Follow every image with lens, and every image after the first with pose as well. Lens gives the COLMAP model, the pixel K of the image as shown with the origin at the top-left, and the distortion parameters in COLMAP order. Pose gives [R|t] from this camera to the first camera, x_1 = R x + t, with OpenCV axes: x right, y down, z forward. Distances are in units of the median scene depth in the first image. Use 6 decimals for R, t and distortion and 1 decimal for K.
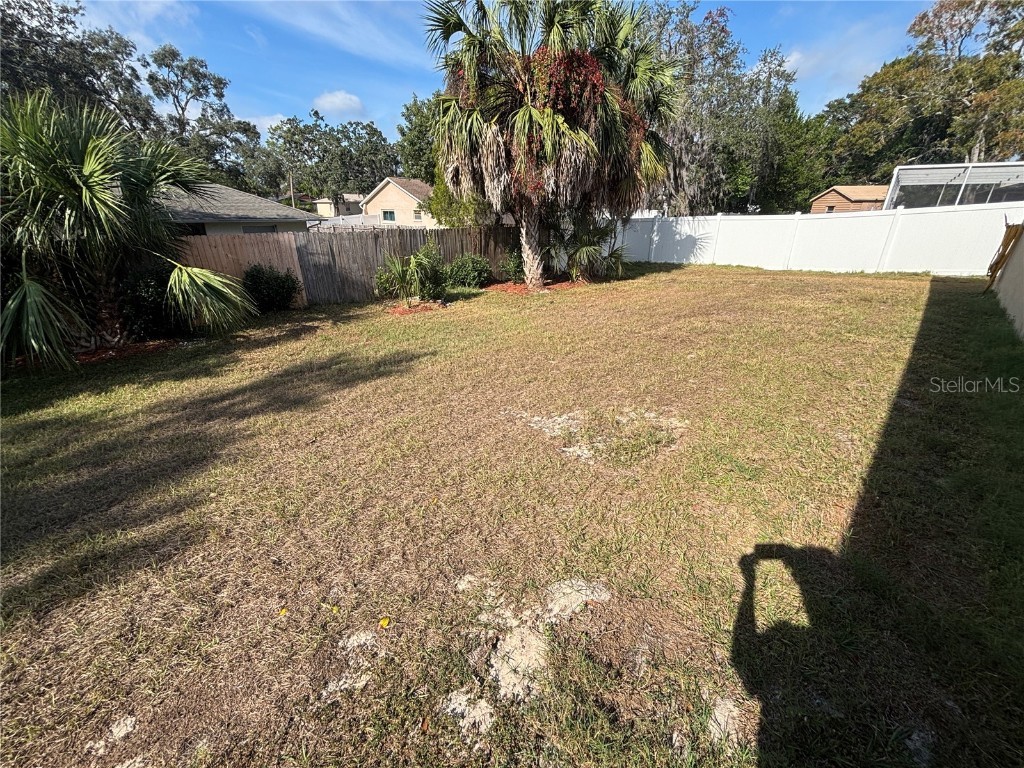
lens RADIAL K [[411.5, 0, 512.8], [0, 411.5, 387.6], [0, 0, 1]] dist [-0.008331, 0.003455]
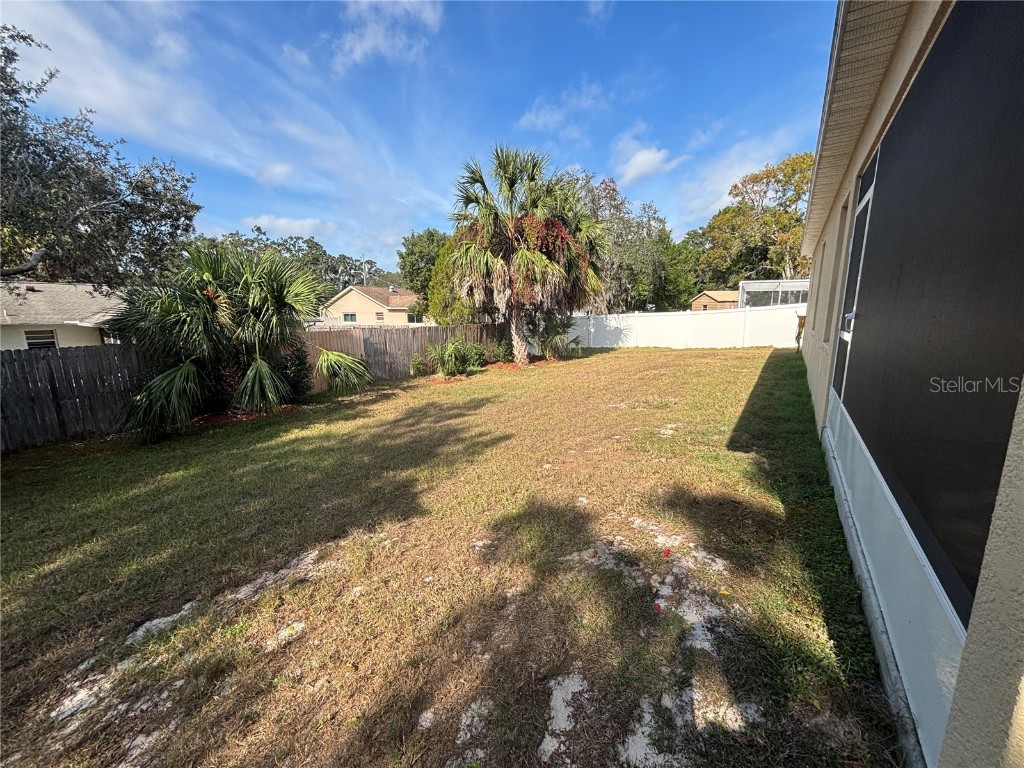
lens RADIAL K [[411.5, 0, 512.8], [0, 411.5, 387.6], [0, 0, 1]] dist [-0.008331, 0.003455]
pose [[0.981283, -0.047256, 0.186685, -0.257892], [0.087197, 0.973384, -0.211944, 0.122768], [-0.171701, 0.224255, 0.959285, -0.301627]]
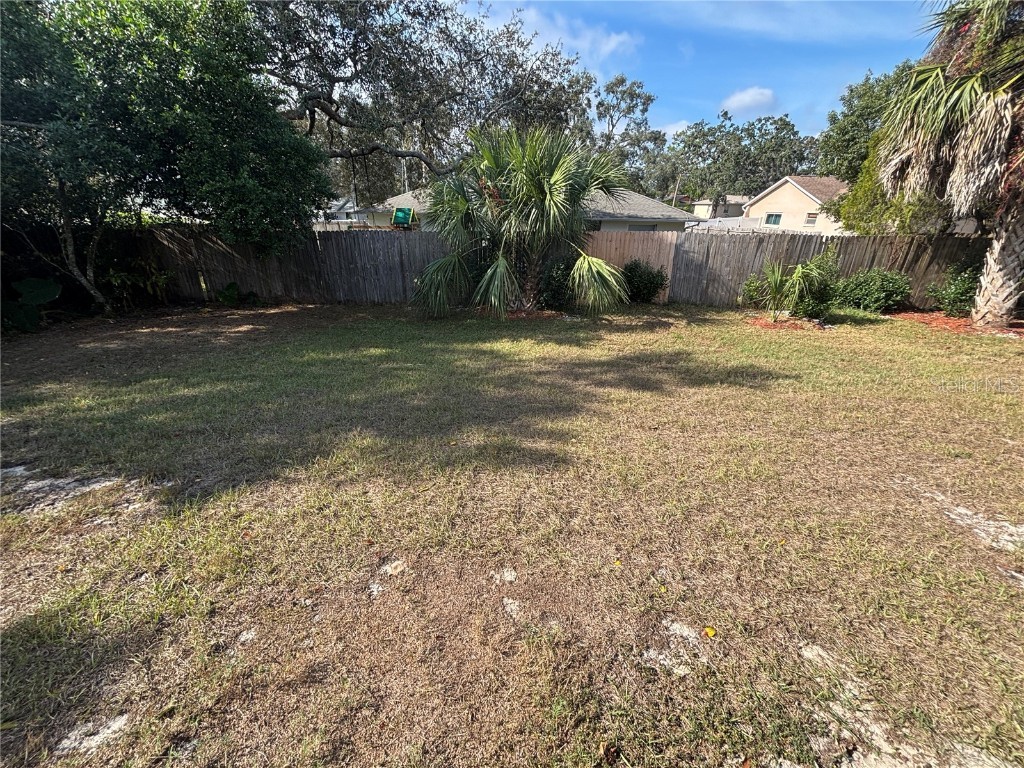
lens RADIAL K [[413.2, 0, 512.0], [0, 413.2, 384.0], [0, 0, 1]] dist [0.000925, 0.000157]
pose [[0.701474, 0.281707, -0.654656, -0.026455], [-0.290502, 0.951812, 0.098300, 0.008589], [0.650801, 0.121224, 0.749508, -0.017418]]
